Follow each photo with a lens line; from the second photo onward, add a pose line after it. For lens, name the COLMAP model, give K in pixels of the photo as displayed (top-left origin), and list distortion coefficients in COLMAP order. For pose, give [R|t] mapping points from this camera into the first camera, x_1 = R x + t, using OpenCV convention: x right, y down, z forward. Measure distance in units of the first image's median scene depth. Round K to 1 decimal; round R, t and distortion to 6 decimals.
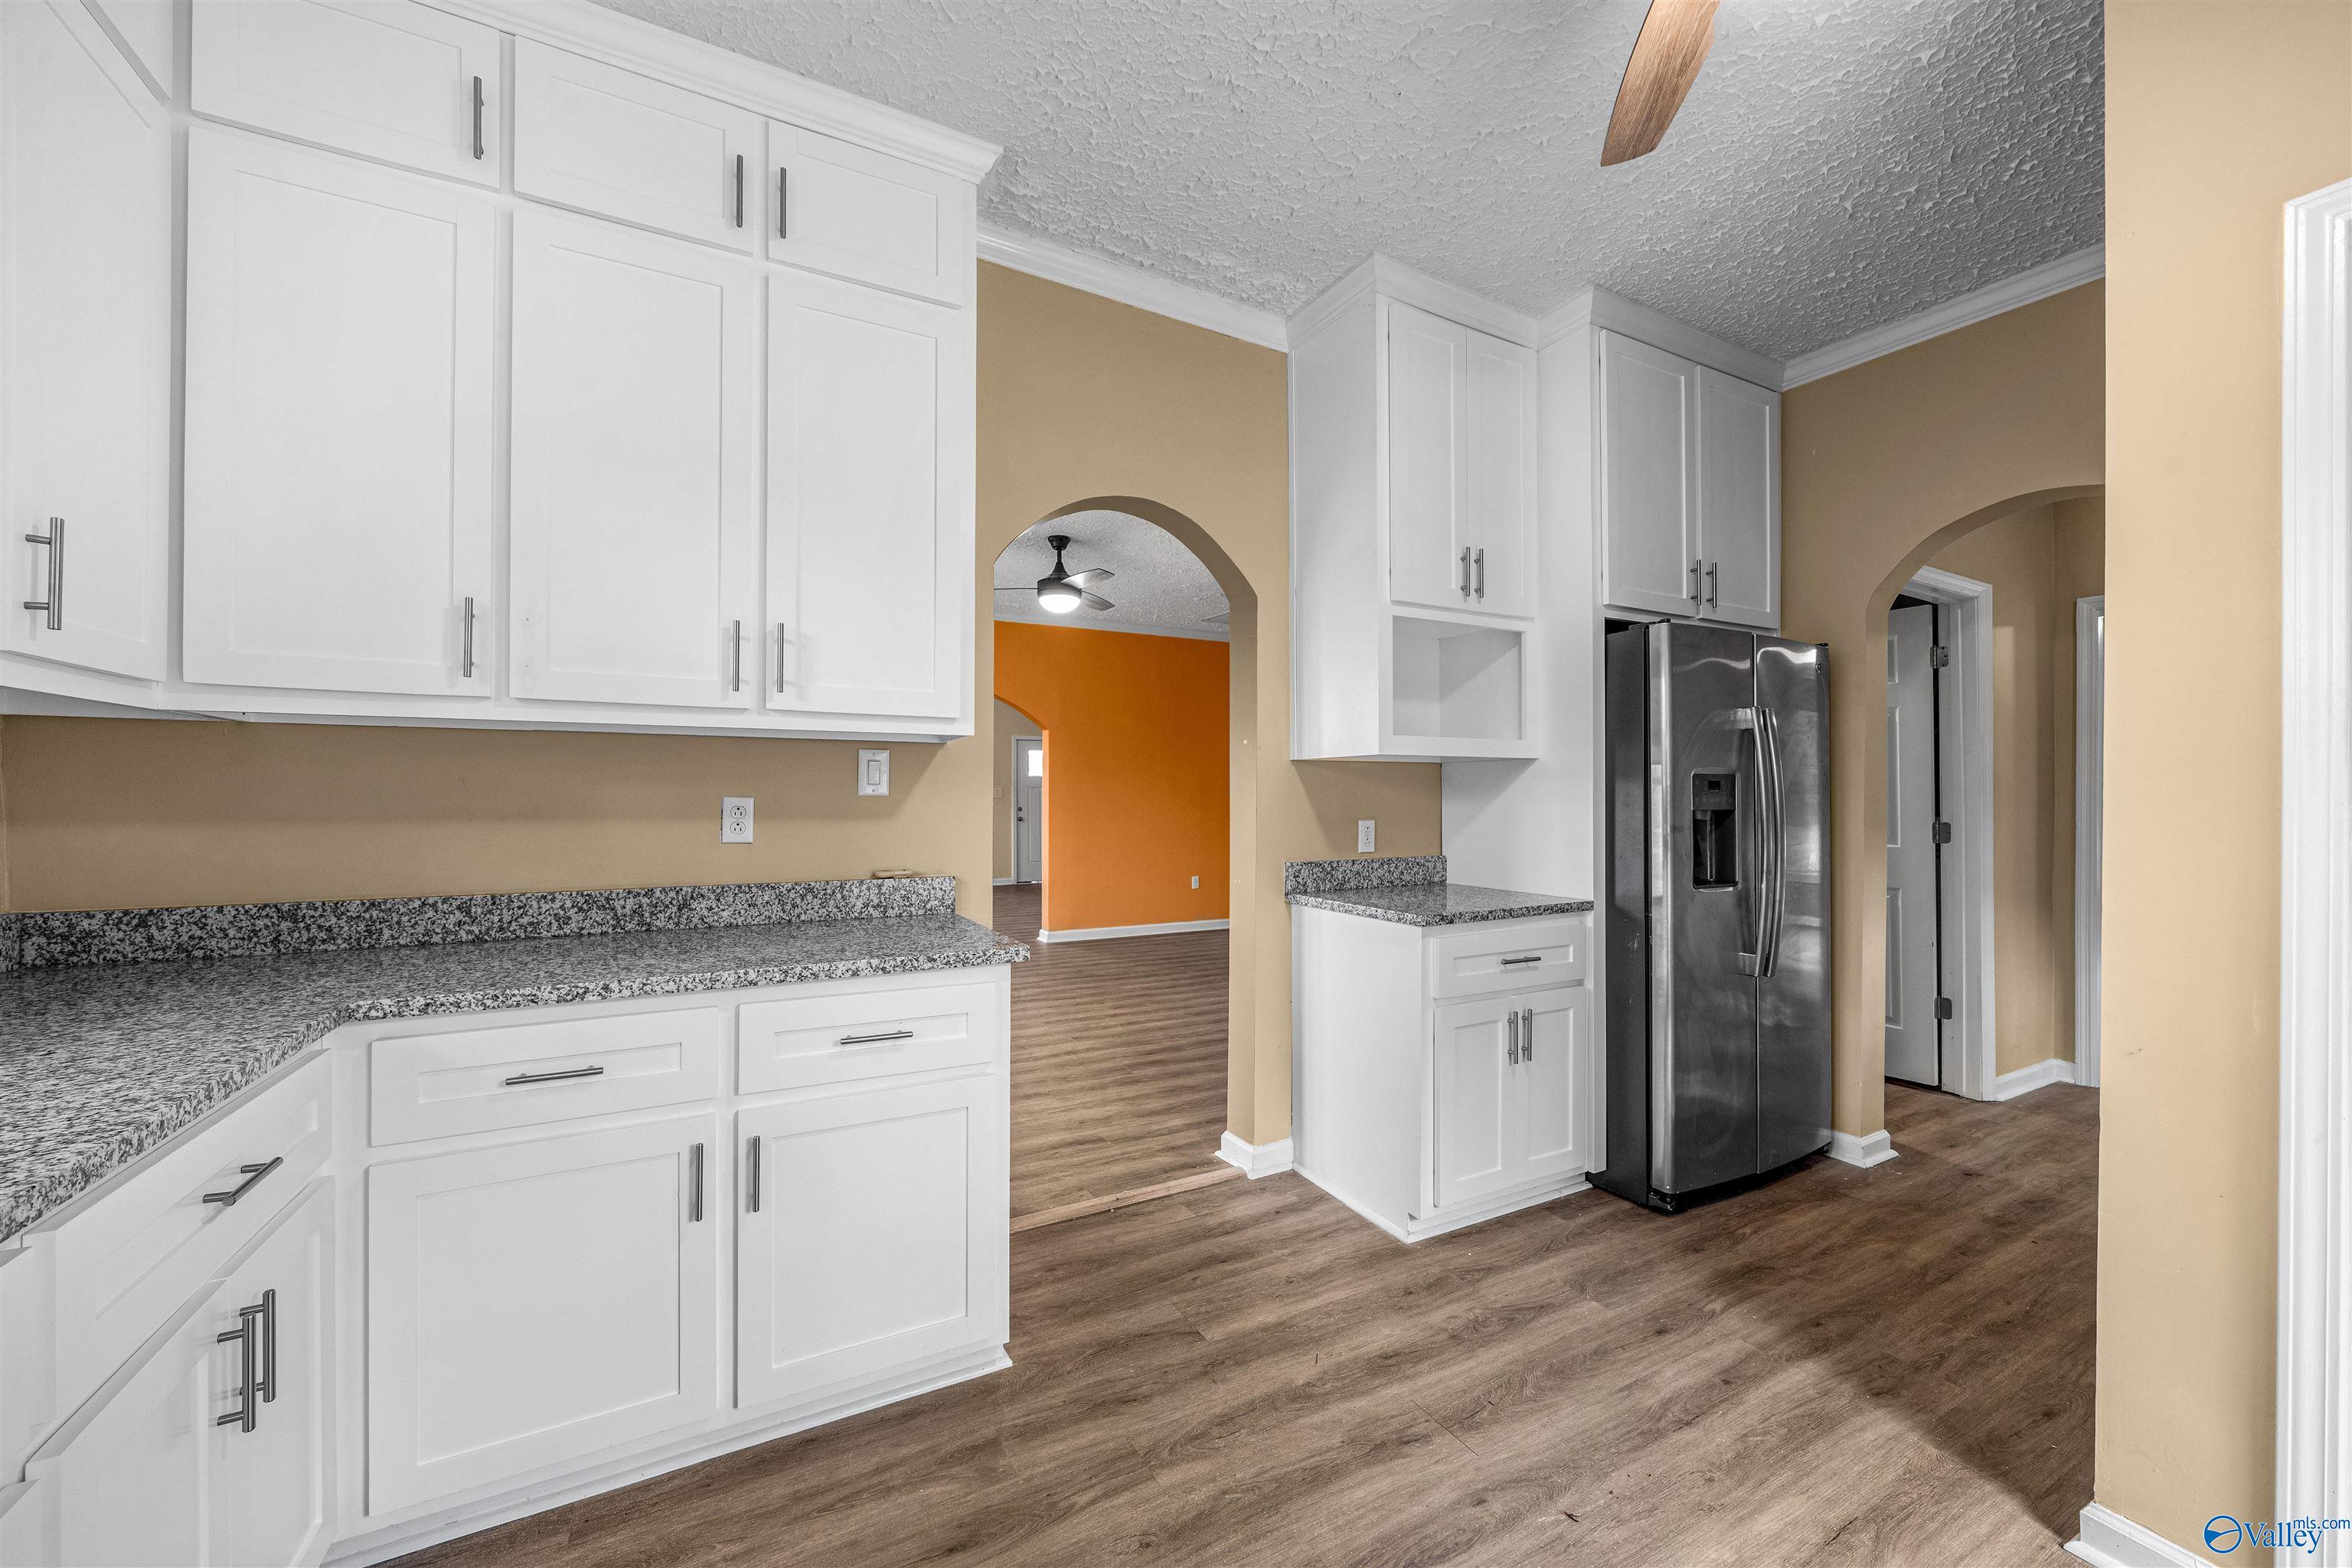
lens RADIAL K [[885.1, 0, 1171.3], [0, 885.1, 783.6], [0, 0, 1]] dist [-0.003468, 0.000253]
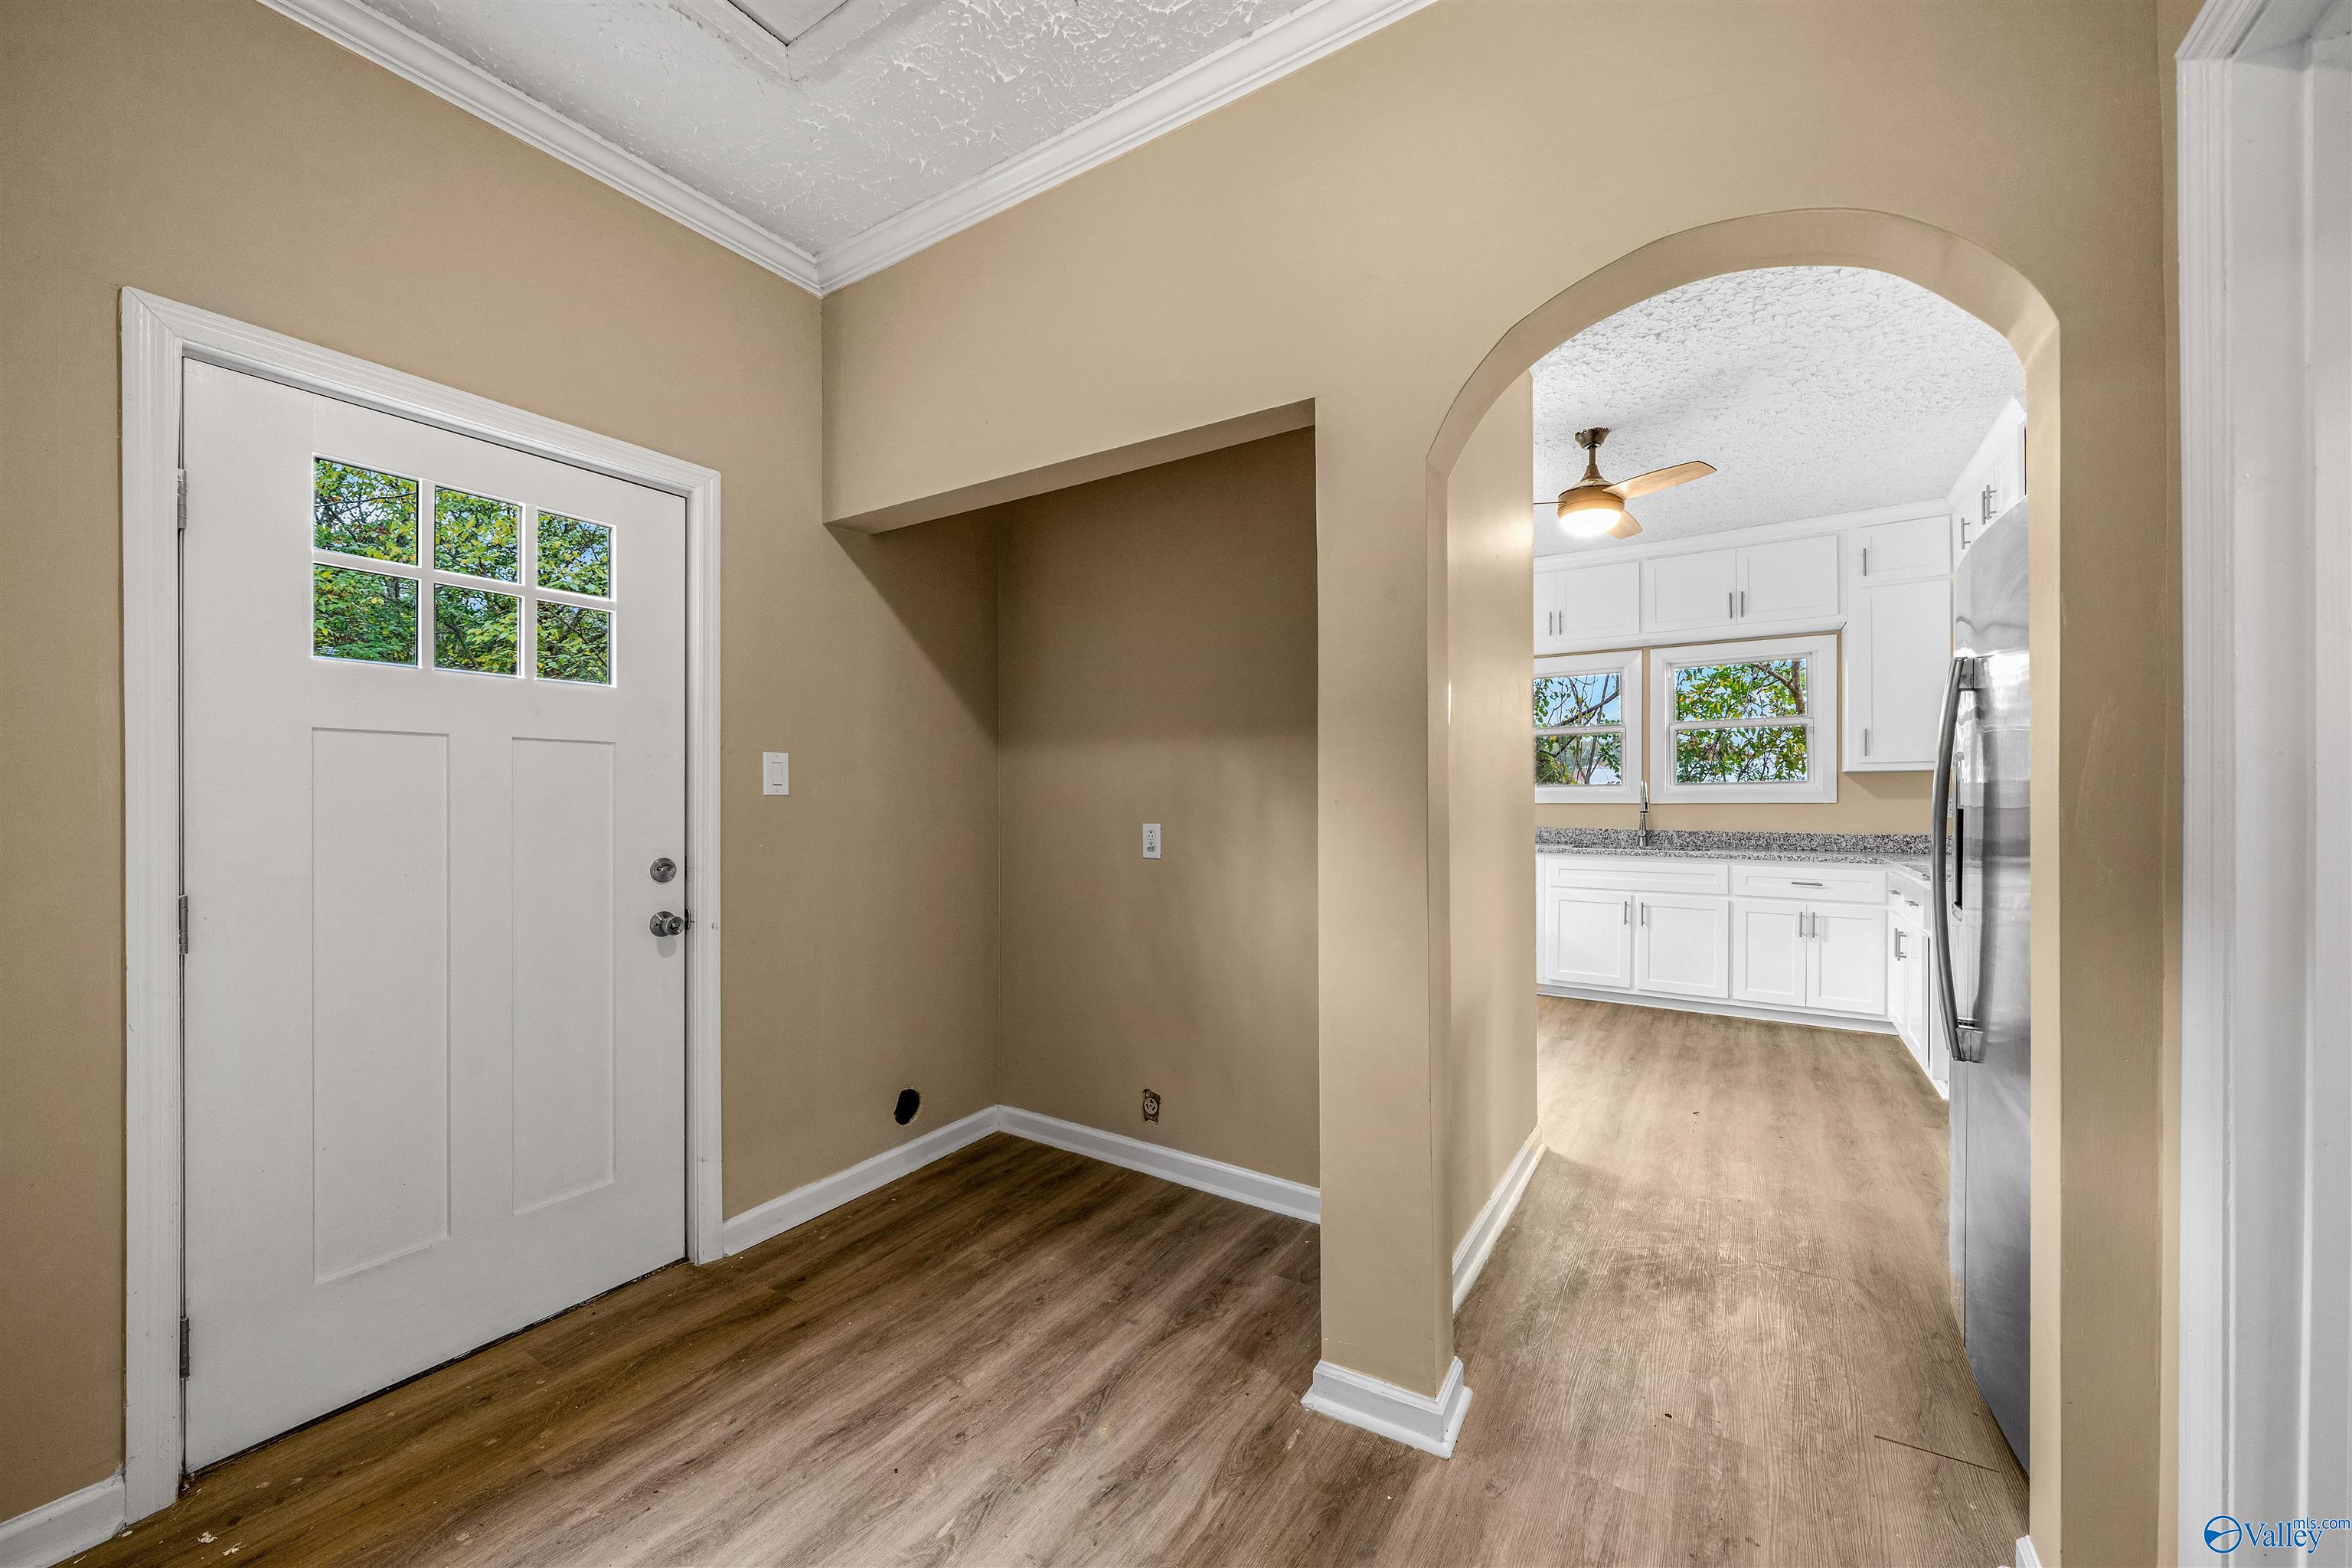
lens RADIAL K [[885.1, 0, 1167.6], [0, 885.1, 797.4], [0, 0, 1]] dist [-0.003468, 0.000253]
pose [[-0.872602, -0.002583, -0.488425, 1.998923], [0.000522, 0.999981, -0.006220, 0.025354], [0.488431, -0.005683, -0.872584, 1.688529]]
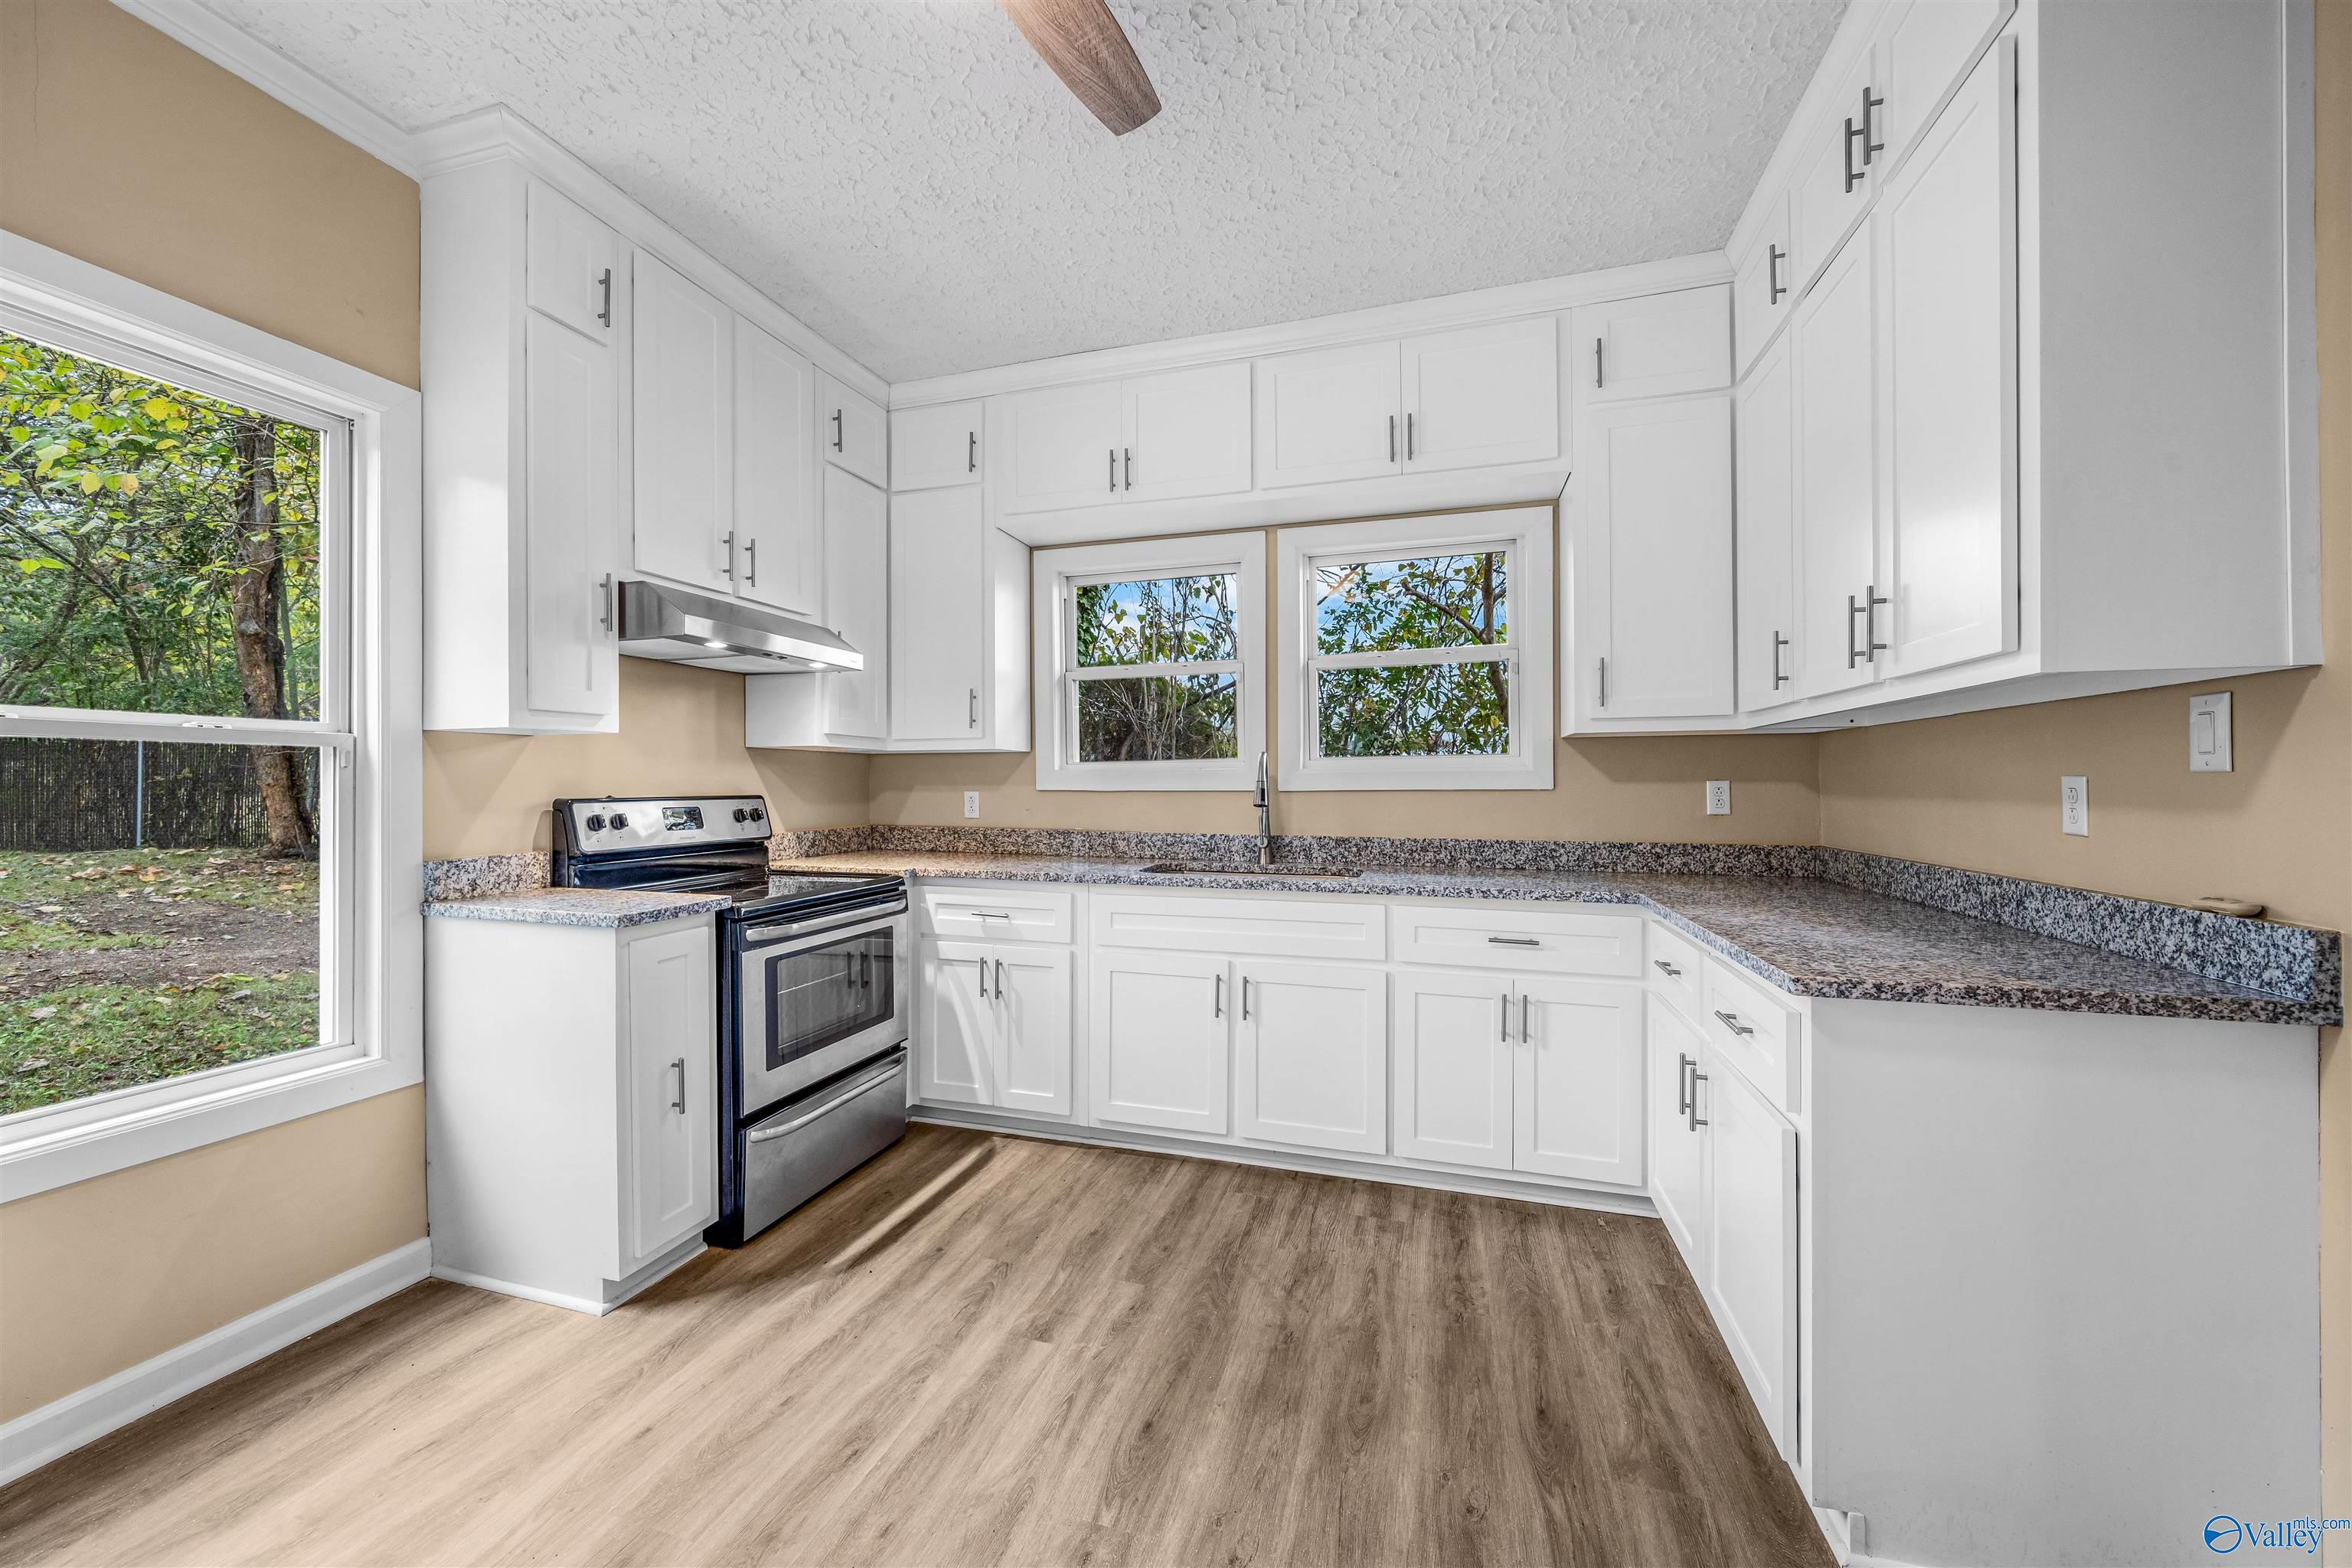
lens RADIAL K [[885.1, 0, 1168.8], [0, 885.1, 786.9], [0, 0, 1]] dist [-0.003468, 0.000253]
pose [[-0.706891, -0.000961, -0.707321, 0.652519], [0.004138, 0.999976, -0.005494, 0.027400], [0.707310, -0.006810, -0.706871, 1.035279]]
